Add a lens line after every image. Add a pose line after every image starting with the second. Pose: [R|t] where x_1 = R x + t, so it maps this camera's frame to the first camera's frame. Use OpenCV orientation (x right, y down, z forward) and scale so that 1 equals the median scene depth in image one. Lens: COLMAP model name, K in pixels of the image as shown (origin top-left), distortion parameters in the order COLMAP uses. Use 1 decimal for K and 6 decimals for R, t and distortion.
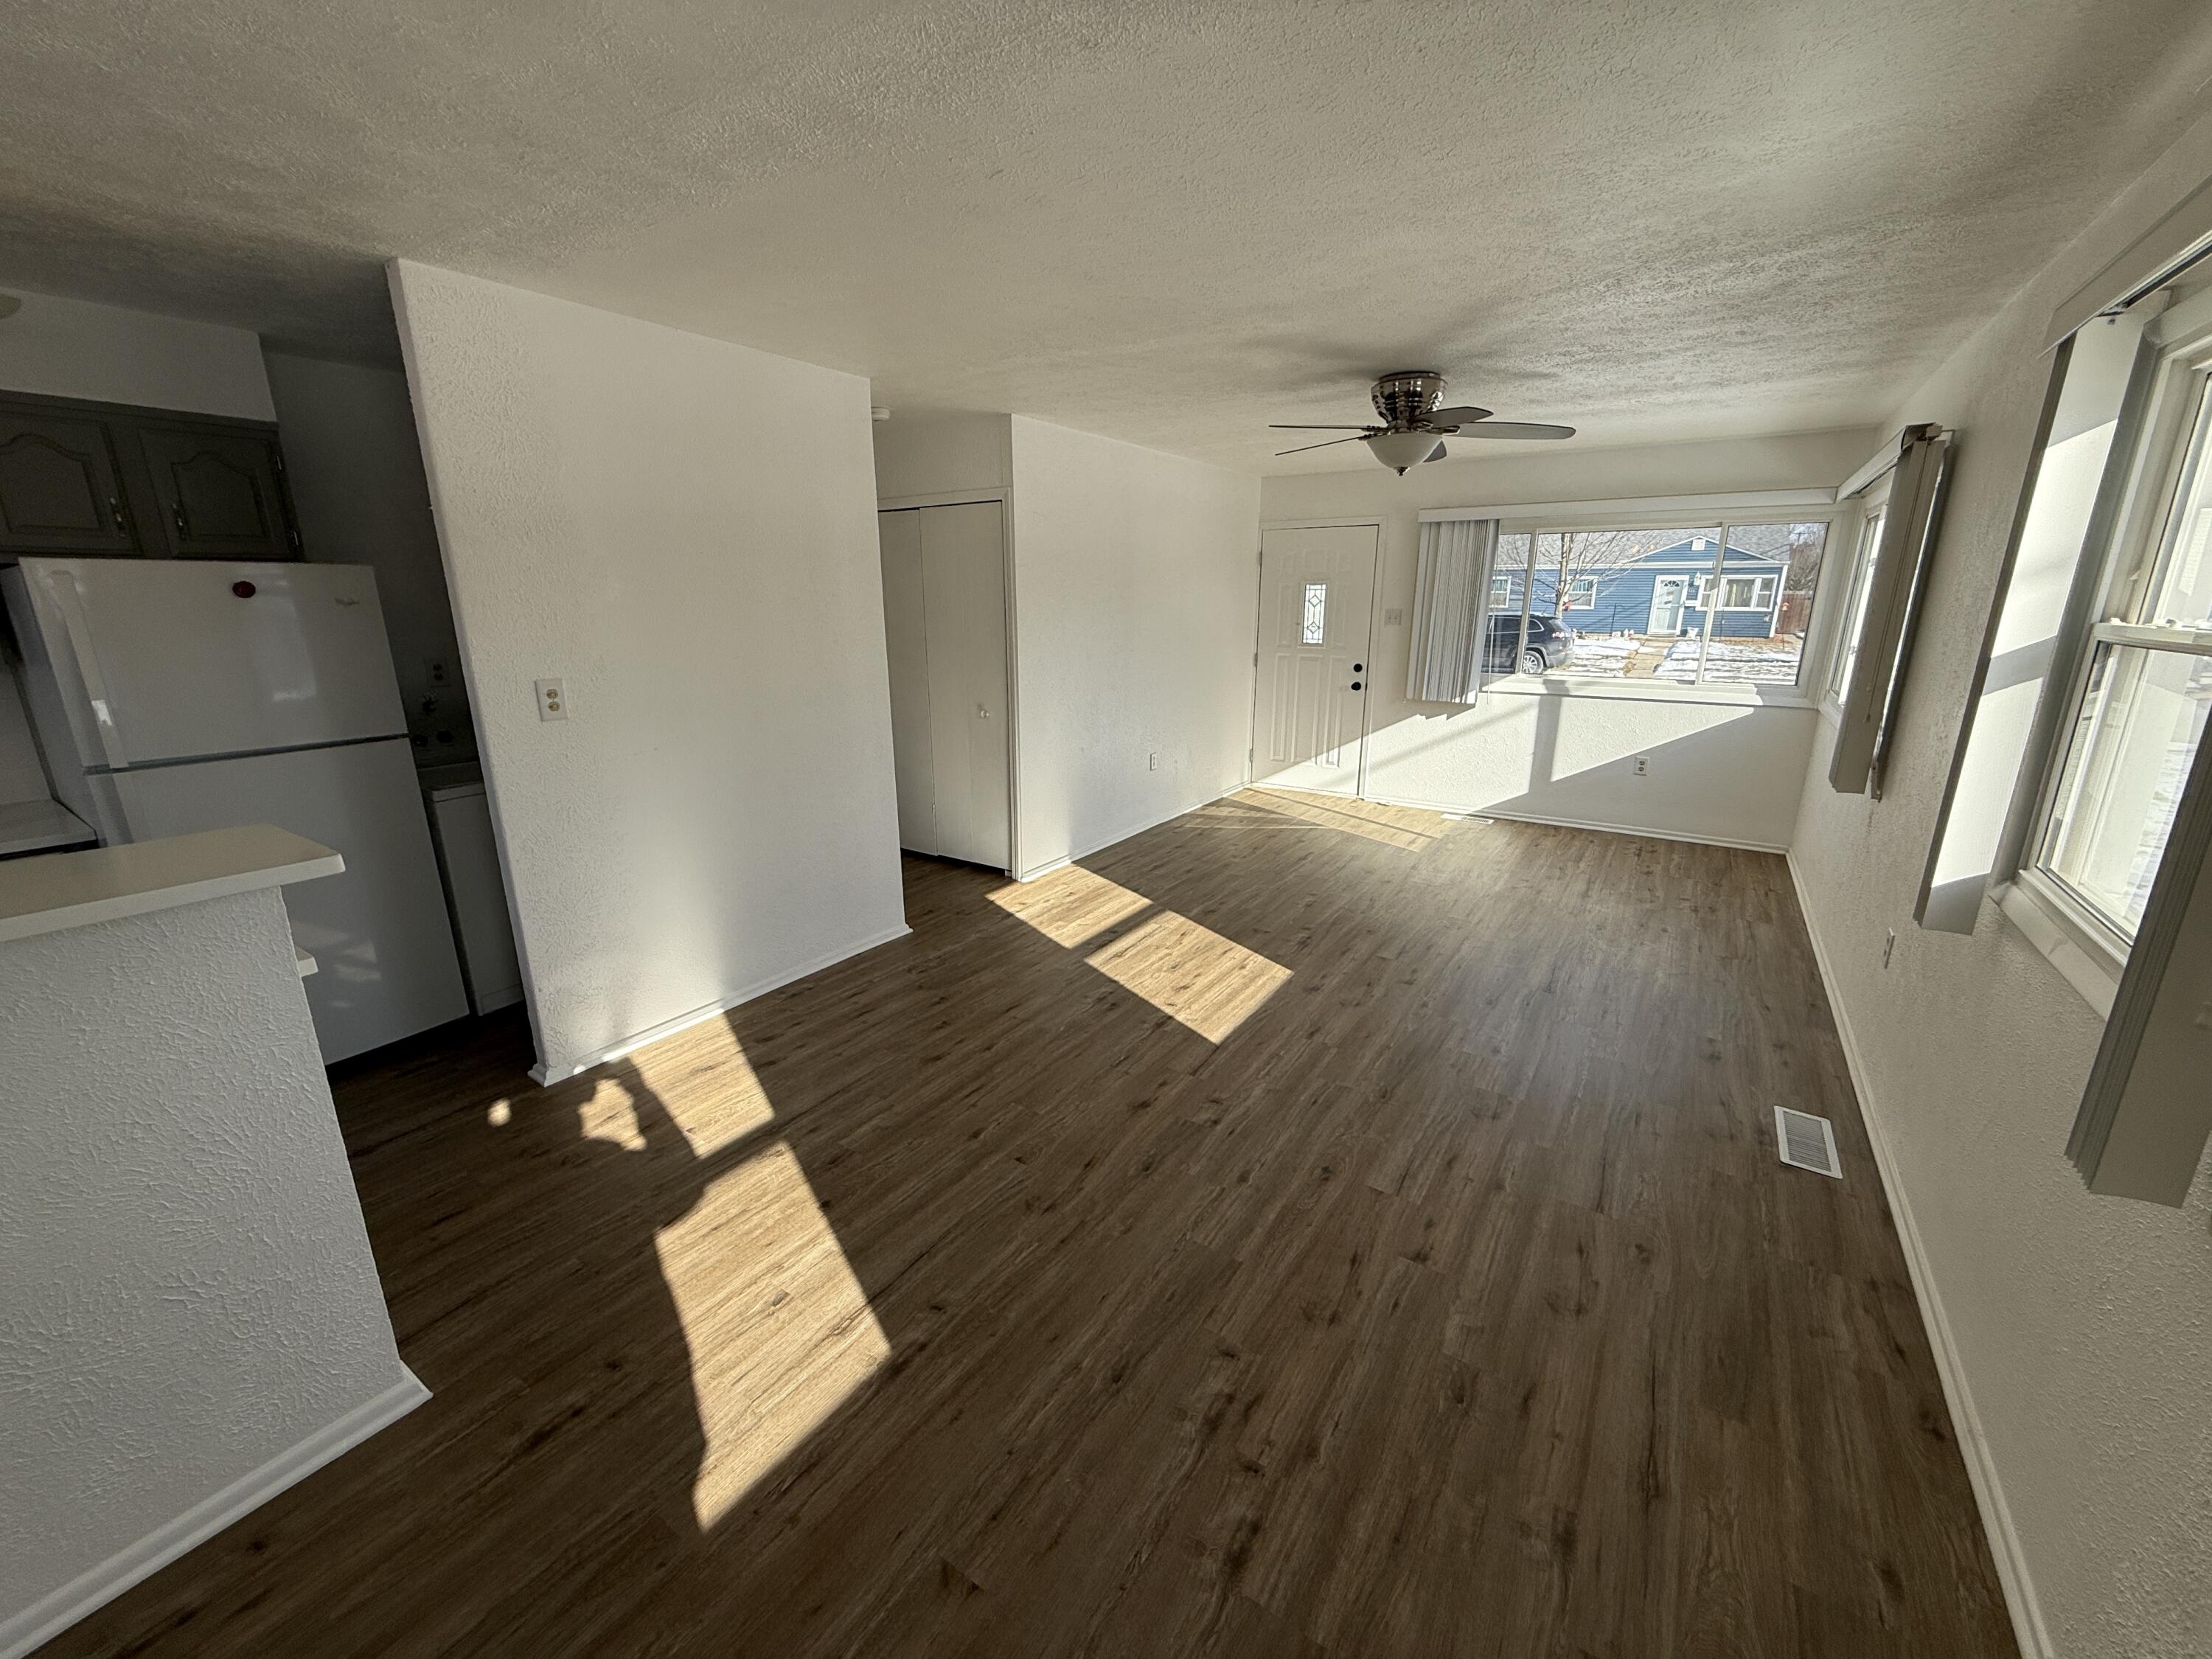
lens RADIAL K [[879.2, 0, 1100.2], [0, 879.2, 832.8], [0, 0, 1]] dist [-0.002703, -0.000016]
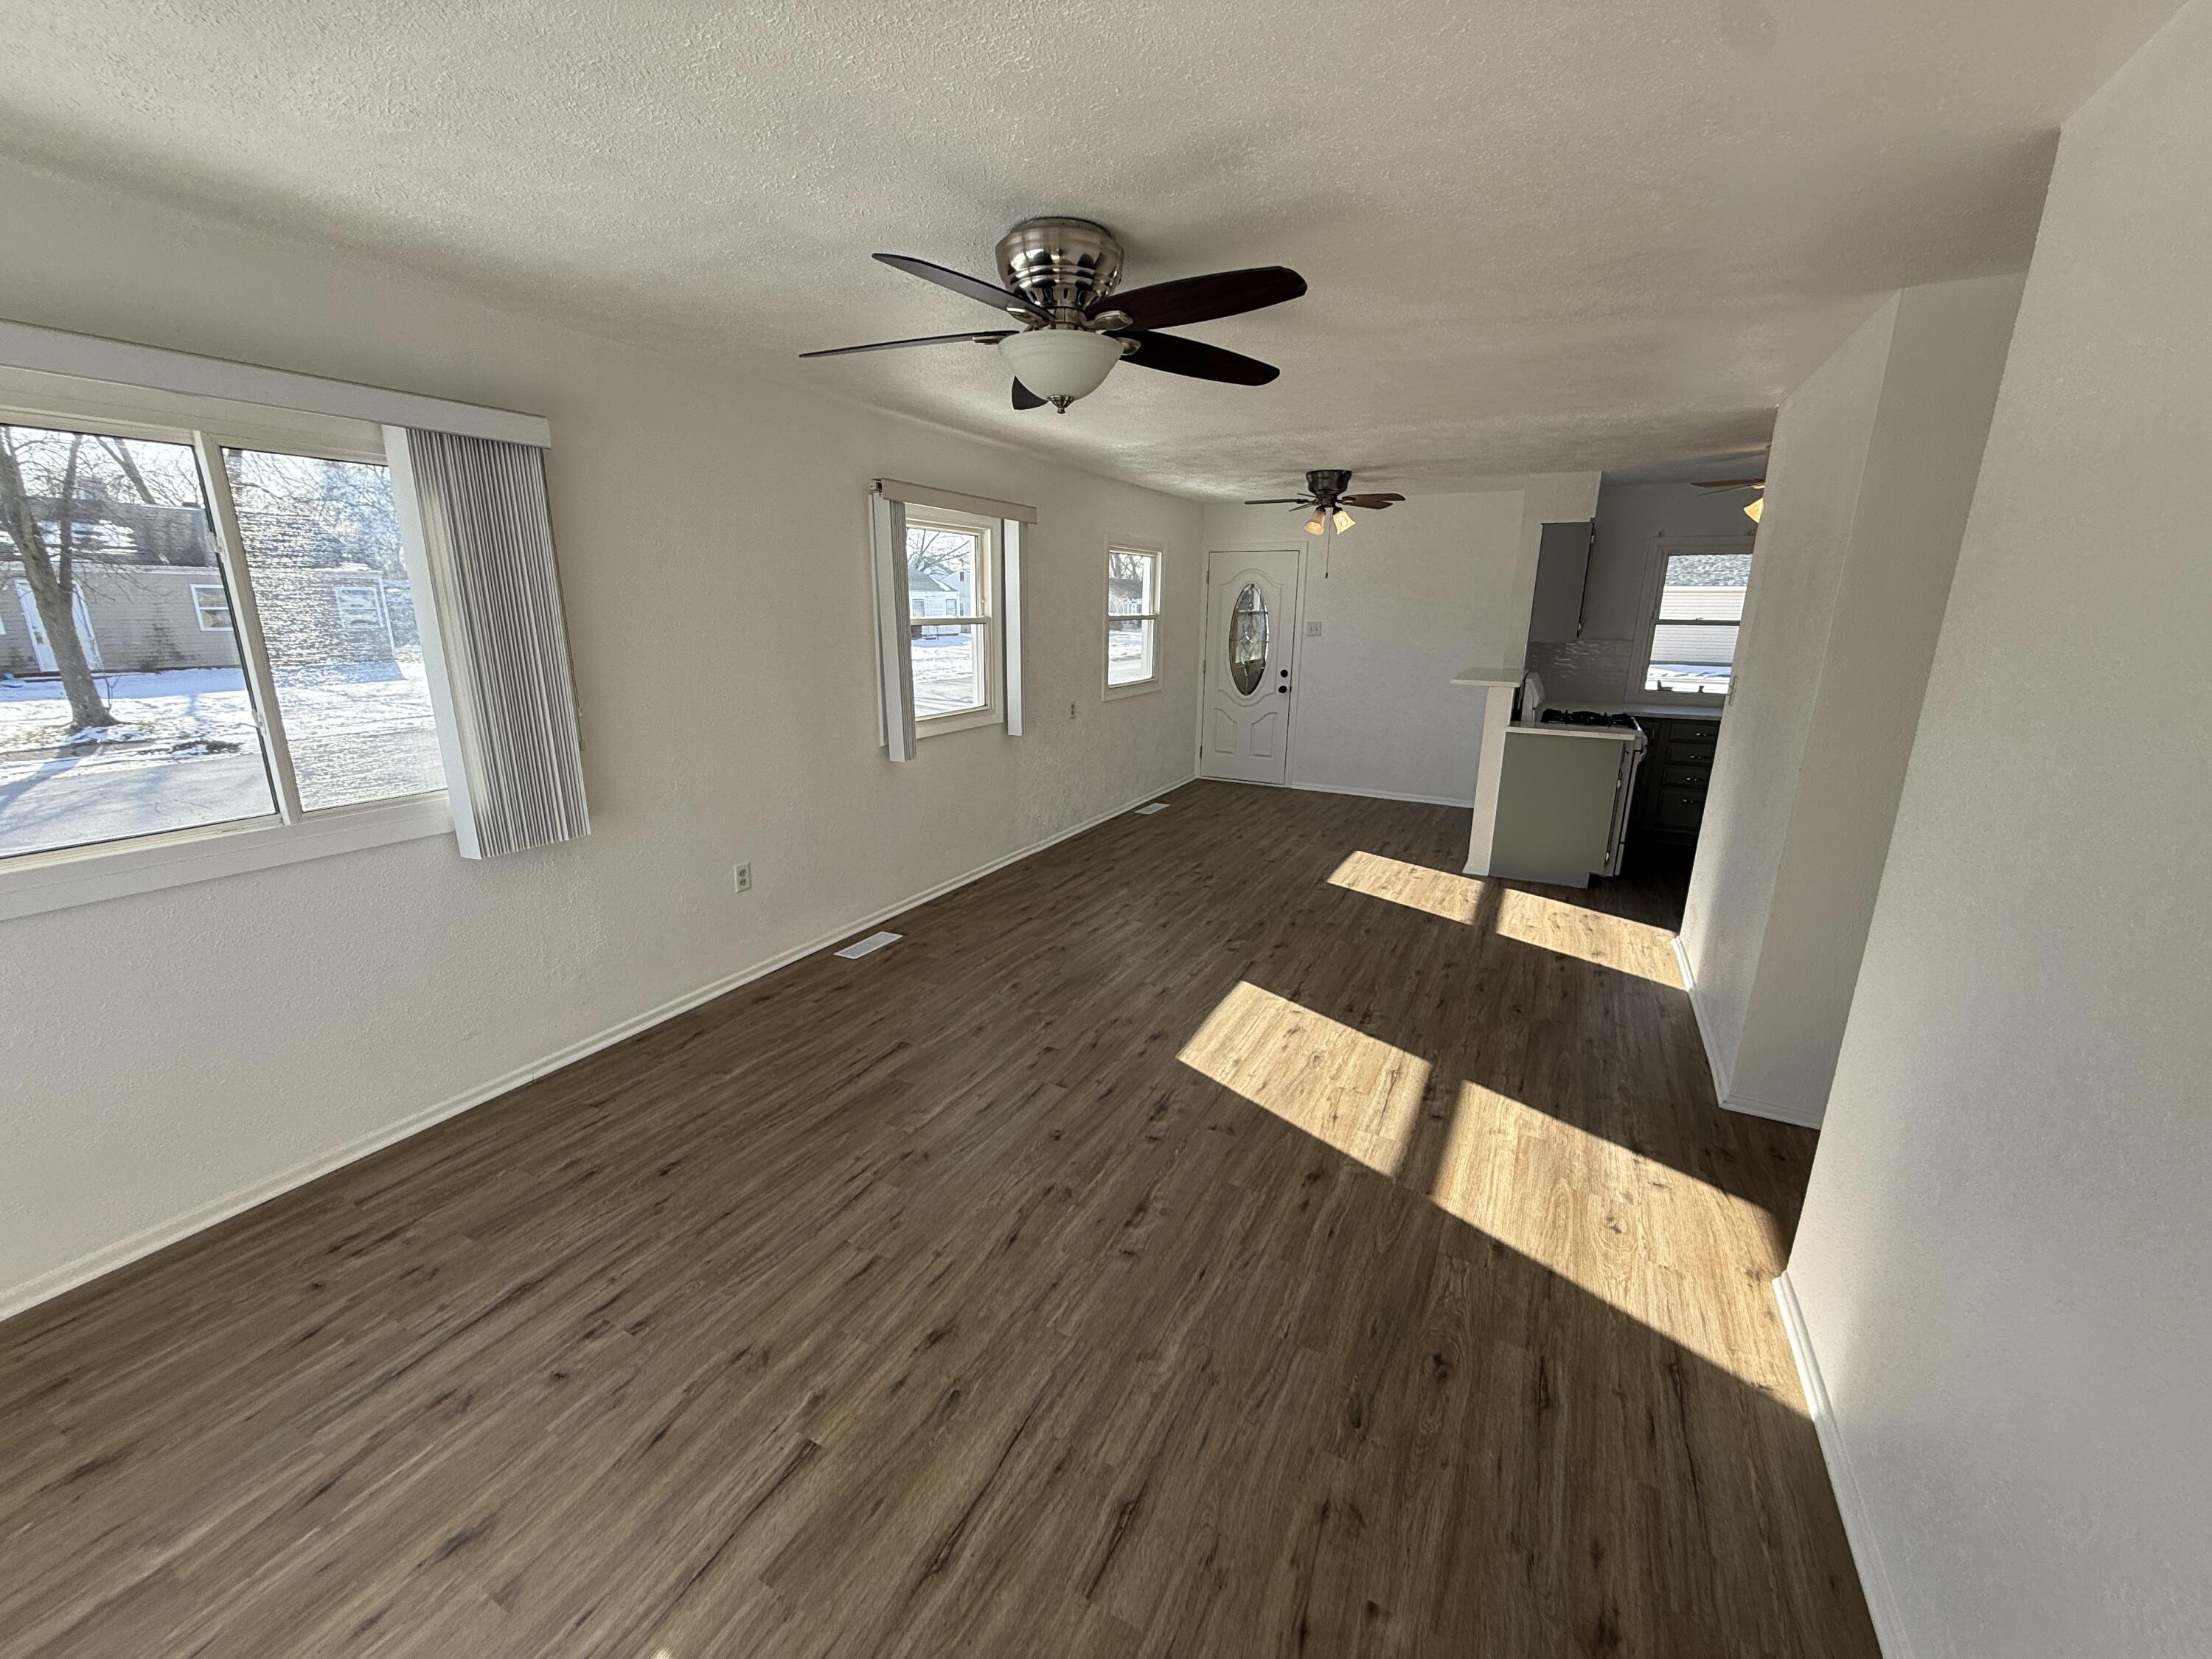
lens RADIAL K [[879.2, 0, 1086.8], [0, 879.2, 830.3], [0, 0, 1]] dist [-0.002703, -0.000016]
pose [[-0.995857, 0.016535, -0.089419, 0.393374], [-0.030238, 0.867162, 0.497107, -0.468279], [0.085761, 0.497751, -0.863069, 1.676739]]
